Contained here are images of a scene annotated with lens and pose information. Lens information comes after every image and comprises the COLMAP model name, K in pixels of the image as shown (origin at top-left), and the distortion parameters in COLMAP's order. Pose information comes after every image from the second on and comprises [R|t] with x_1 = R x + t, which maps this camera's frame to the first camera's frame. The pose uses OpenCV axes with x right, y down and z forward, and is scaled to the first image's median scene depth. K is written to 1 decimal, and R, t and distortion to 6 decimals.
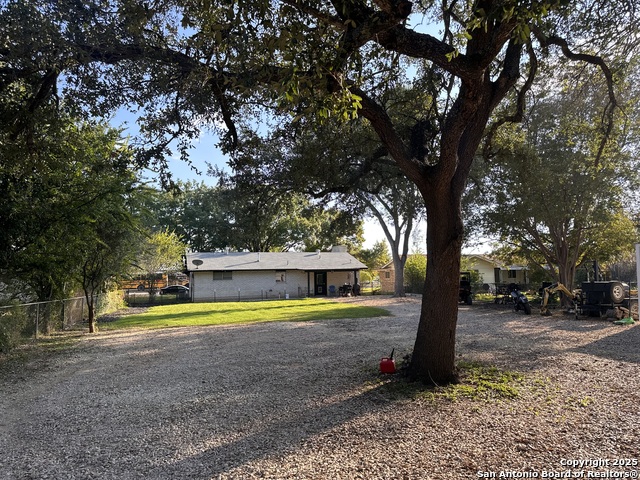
lens RADIAL K [[443.6, 0, 320.0], [0, 443.6, 240.0], [0, 0, 1]] dist [-0.000432, -0.000016]
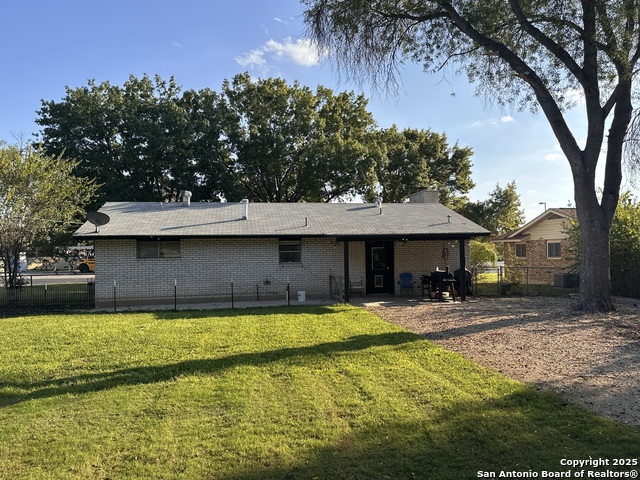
lens RADIAL K [[514.0, 0, 320.0], [0, 514.0, 240.0], [0, 0, 1]] dist [-0.000372, -0.001234]
pose [[0.987058, 0.002719, -0.160338, 0.024804], [0.006626, 0.998311, 0.057719, 0.040534], [0.160224, -0.058034, 0.985373, 0.490825]]
